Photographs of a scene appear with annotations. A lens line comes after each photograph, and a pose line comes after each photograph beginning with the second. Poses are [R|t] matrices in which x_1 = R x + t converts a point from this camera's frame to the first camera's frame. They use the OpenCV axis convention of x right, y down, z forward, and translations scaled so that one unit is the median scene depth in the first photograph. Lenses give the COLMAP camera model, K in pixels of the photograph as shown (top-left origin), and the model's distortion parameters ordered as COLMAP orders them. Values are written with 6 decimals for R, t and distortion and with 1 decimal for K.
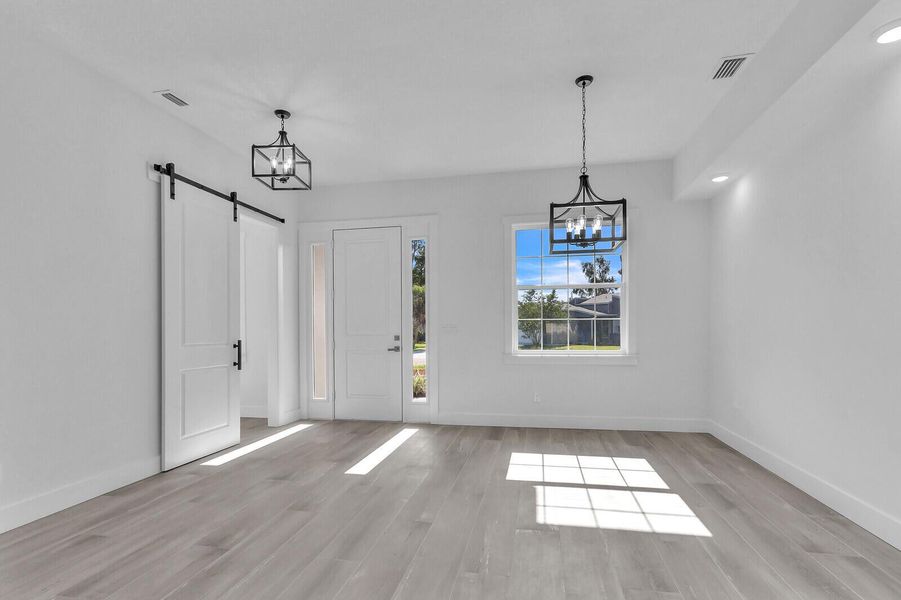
lens RADIAL K [[429.6, 0, 443.0], [0, 429.6, 332.0], [0, 0, 1]] dist [-0.012773, 0.001641]
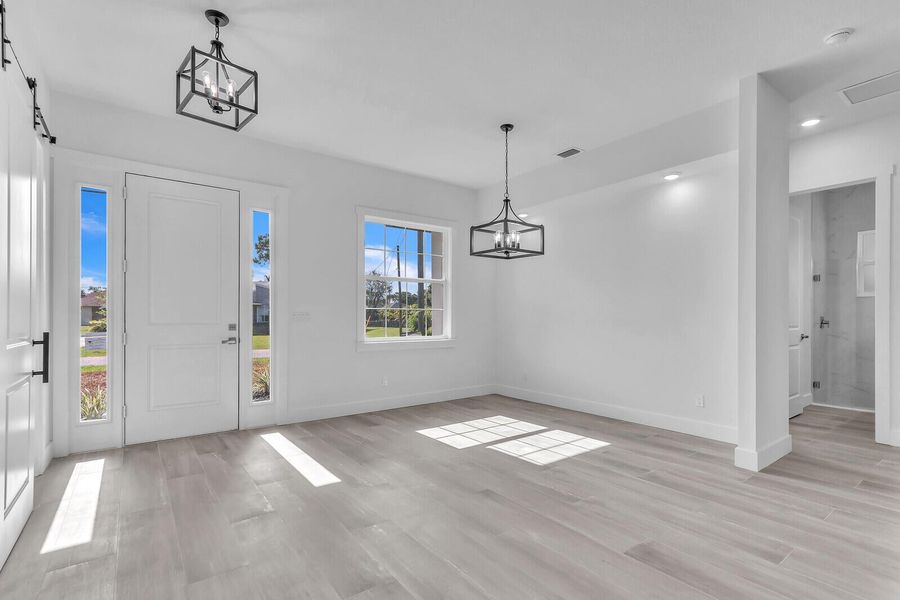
lens RADIAL K [[429.1, 0, 456.5], [0, 429.1, 314.1], [0, 0, 1]] dist [-0.012773, 0.001641]
pose [[0.657748, 0.014483, 0.753099, -0.545847], [-0.001753, 0.999842, -0.017697, 0.003690], [-0.753236, 0.010320, 0.657669, 0.189177]]
